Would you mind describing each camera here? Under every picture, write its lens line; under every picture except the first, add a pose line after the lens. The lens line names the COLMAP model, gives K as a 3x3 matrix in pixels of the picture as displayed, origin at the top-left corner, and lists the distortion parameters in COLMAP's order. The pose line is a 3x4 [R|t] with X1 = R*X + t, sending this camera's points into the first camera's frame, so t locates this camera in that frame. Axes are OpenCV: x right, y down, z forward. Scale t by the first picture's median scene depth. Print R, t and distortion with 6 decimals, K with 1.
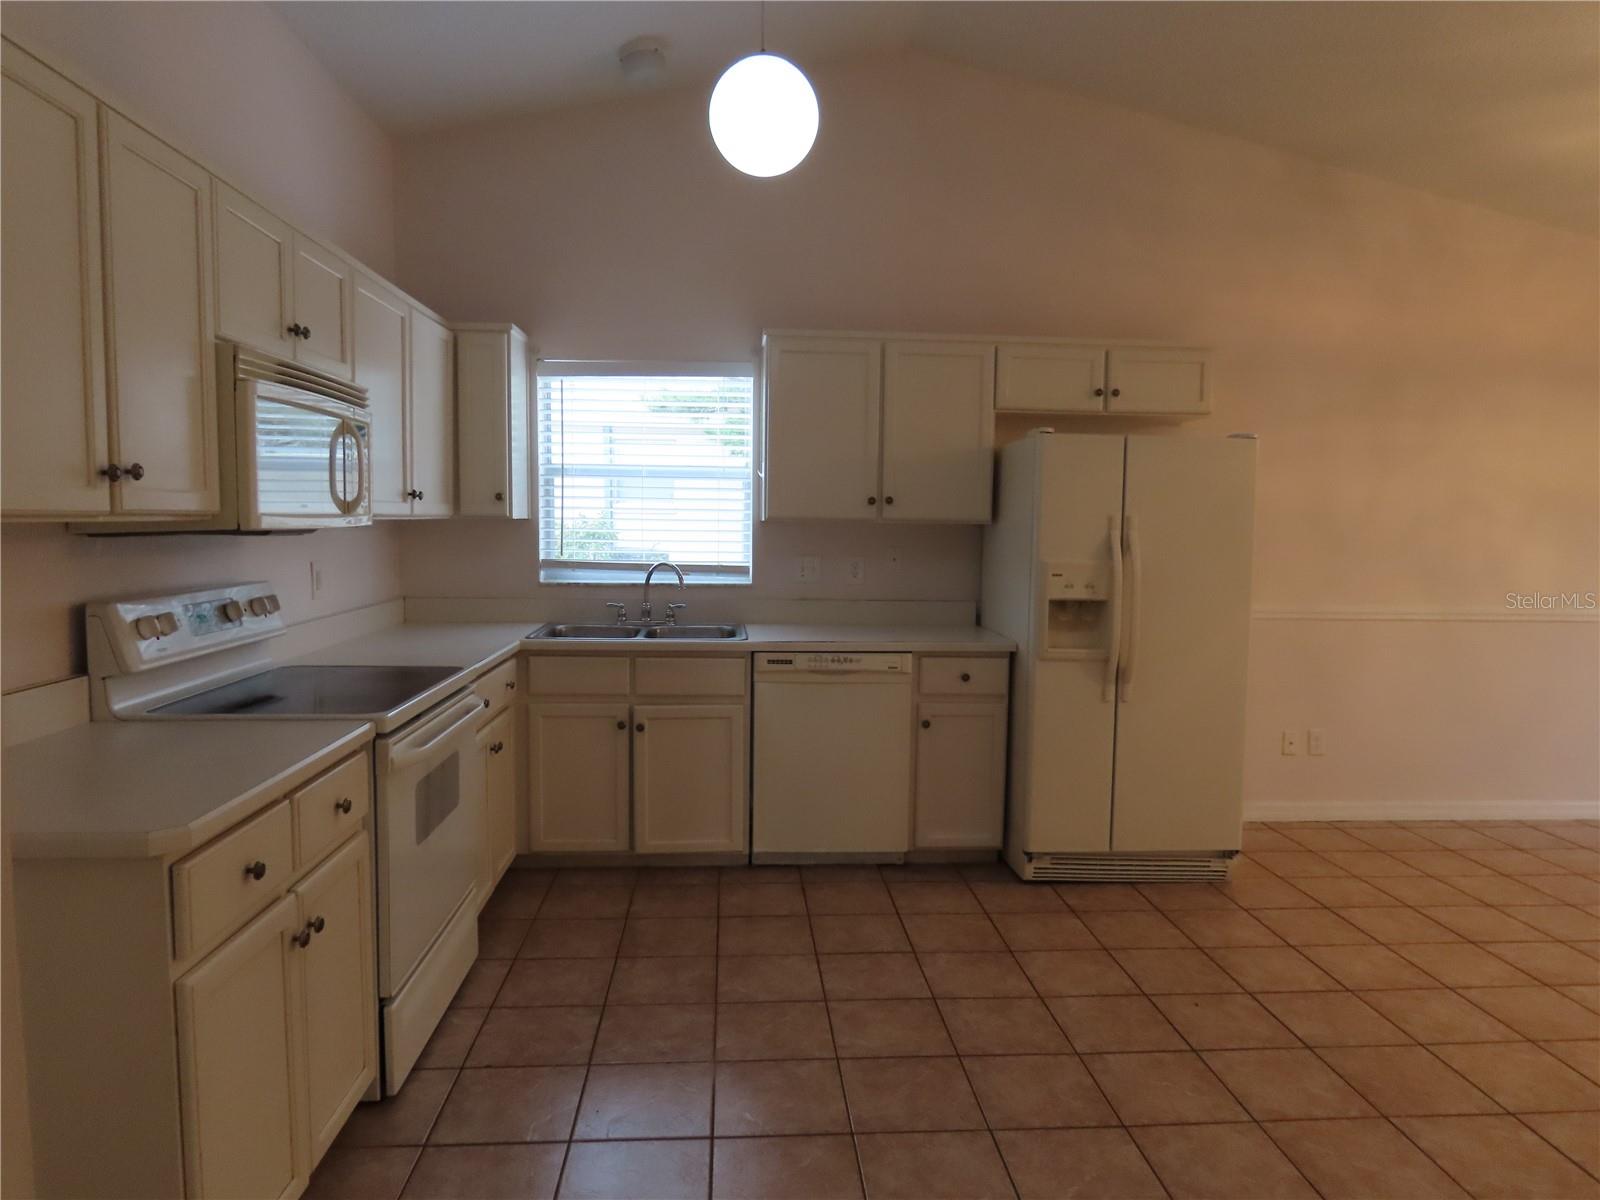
lens RADIAL K [[1007.7, 0, 803.6], [0, 1007.7, 596.5], [0, 0, 1]] dist [-0.007823, 0.000026]
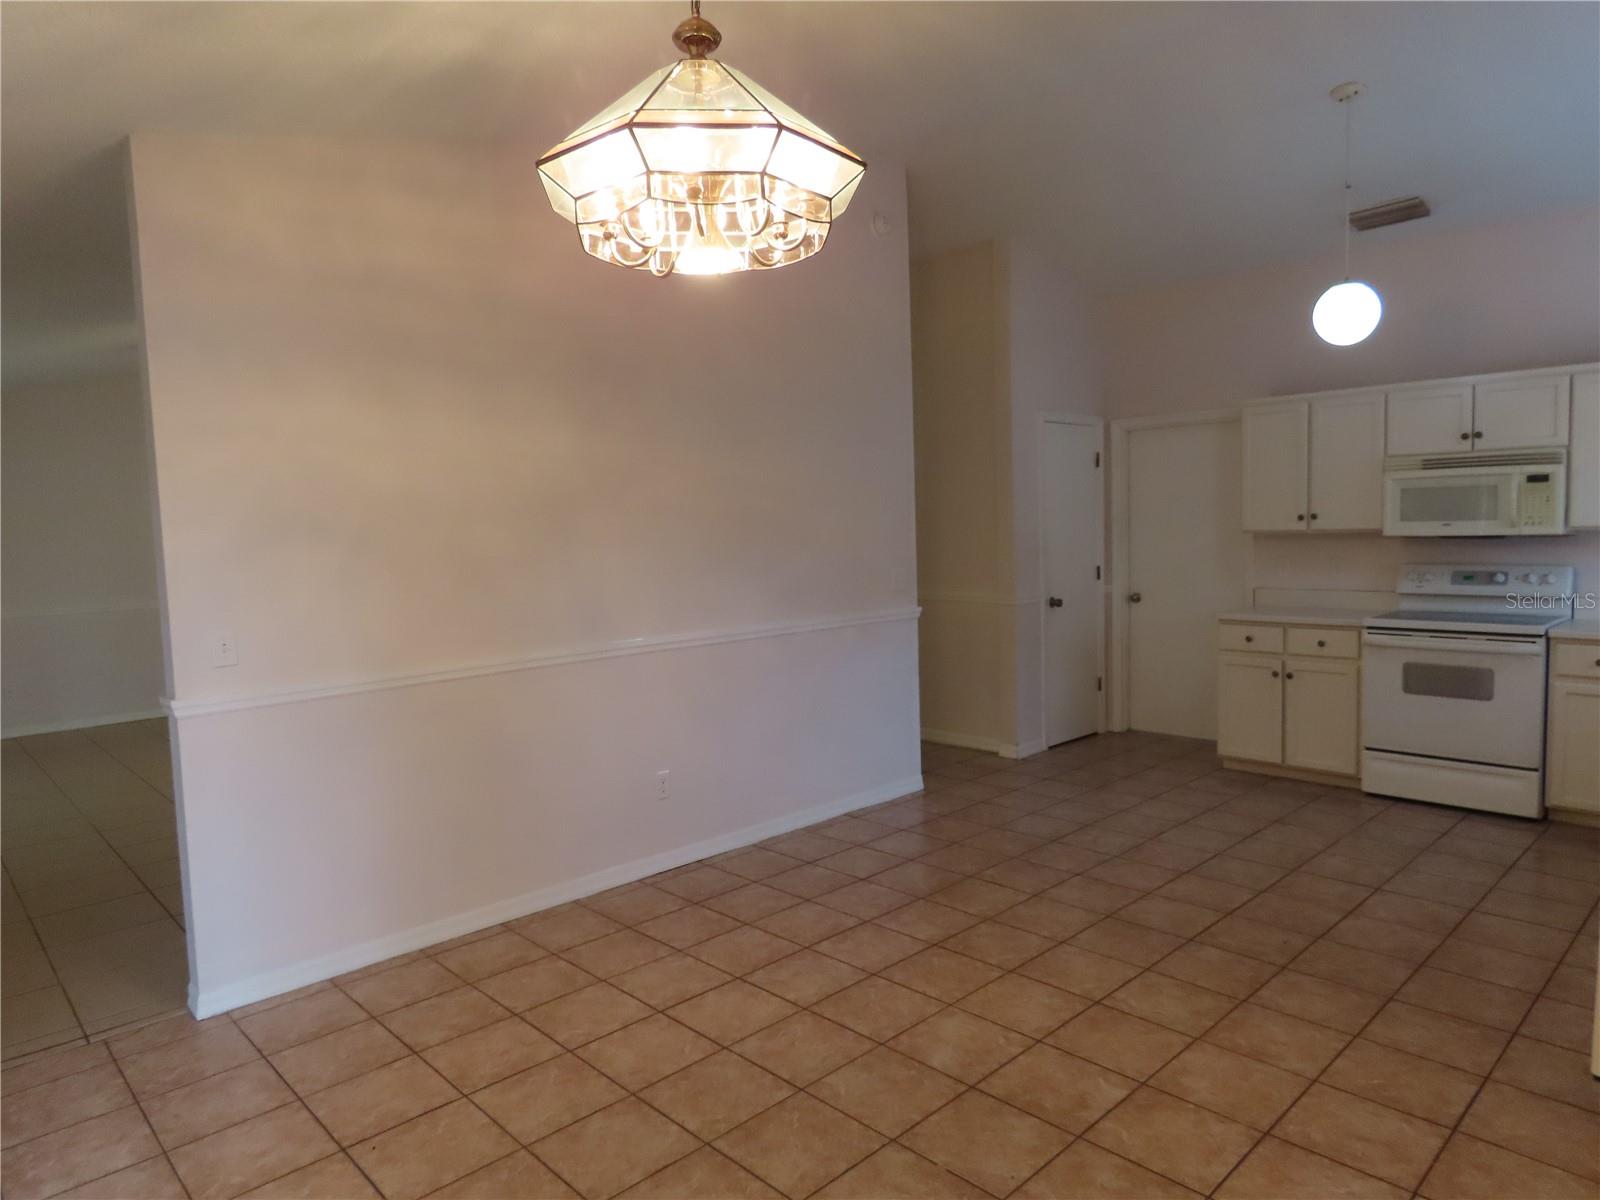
lens RADIAL K [[1007.7, 0, 803.6], [0, 1007.7, 596.5], [0, 0, 1]] dist [-0.007823, 0.000026]
pose [[-0.767414, 0.047903, -0.639360, 1.068883], [-0.040721, 0.991550, 0.123166, -0.084816], [0.639857, 0.120555, -0.758979, 1.013032]]
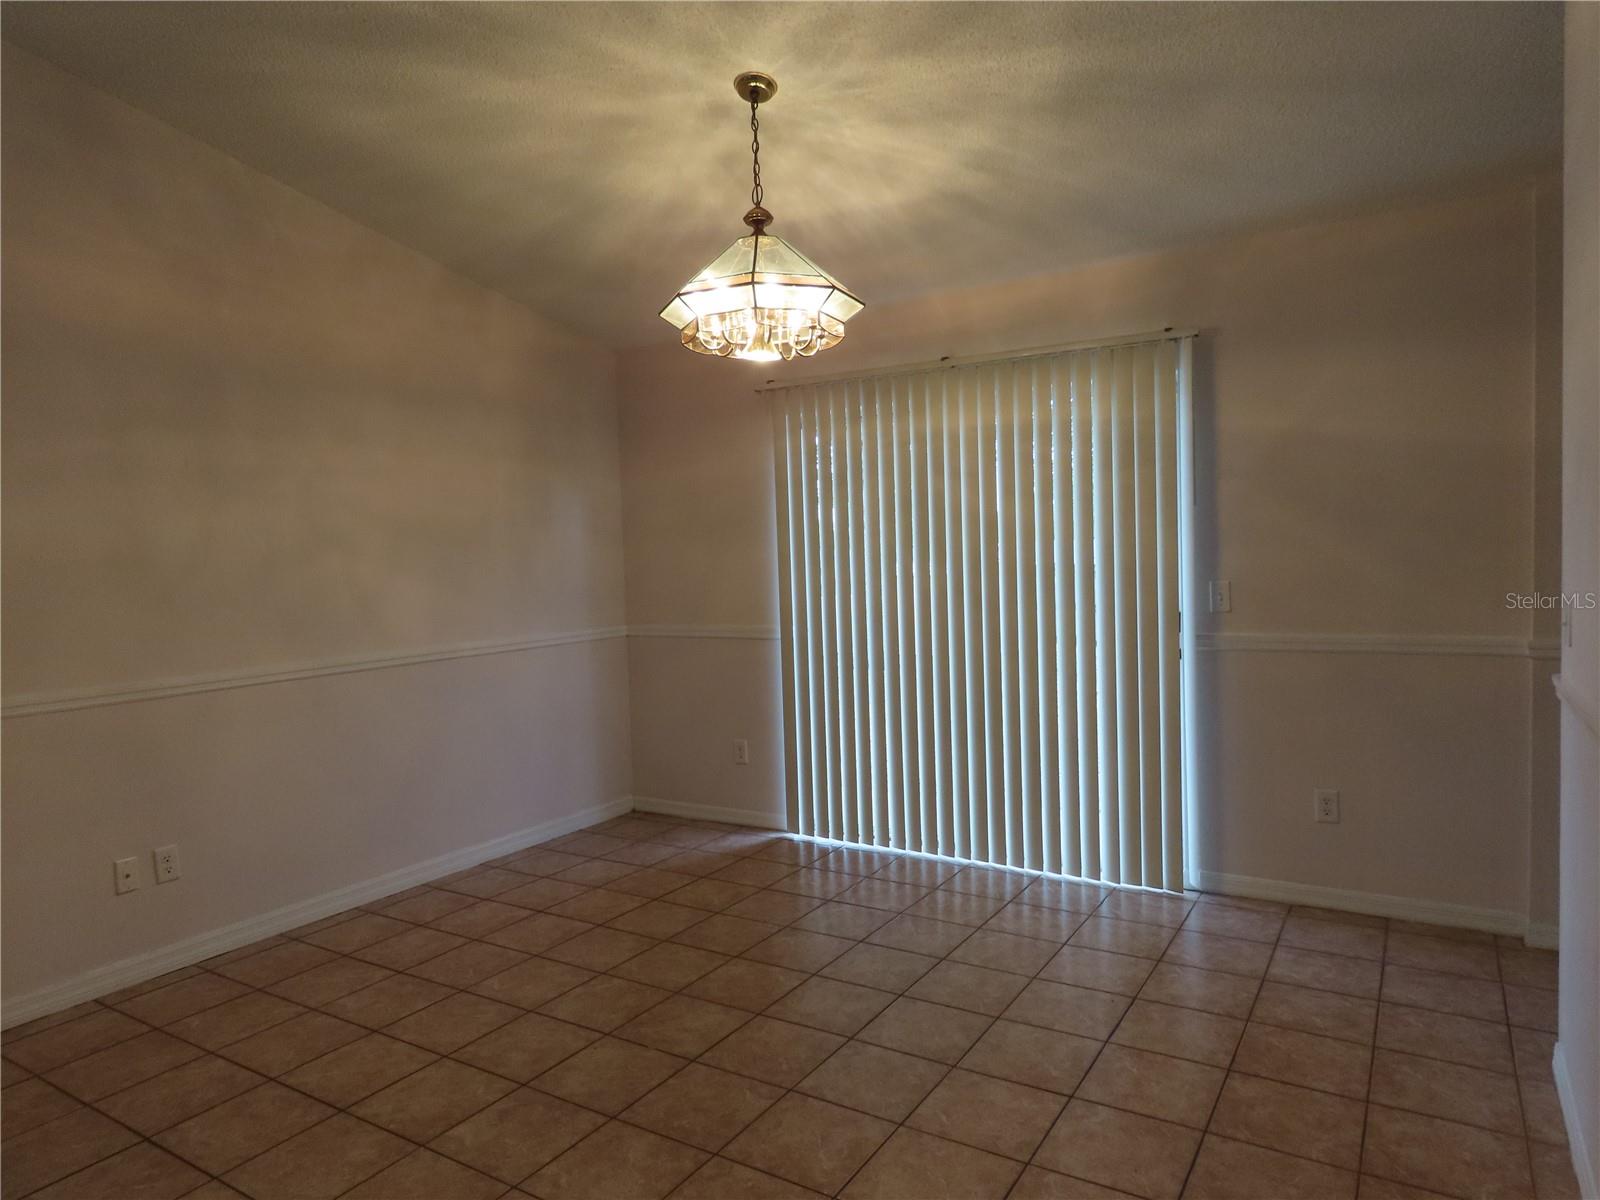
lens RADIAL K [[1007.7, 0, 803.6], [0, 1007.7, 596.5], [0, 0, 1]] dist [-0.007823, 0.000026]
pose [[0.588087, -0.075811, 0.805237, 0.229528], [0.111974, 0.993641, 0.011771, -0.007642], [-0.801009, 0.083243, 0.592836, 0.189855]]
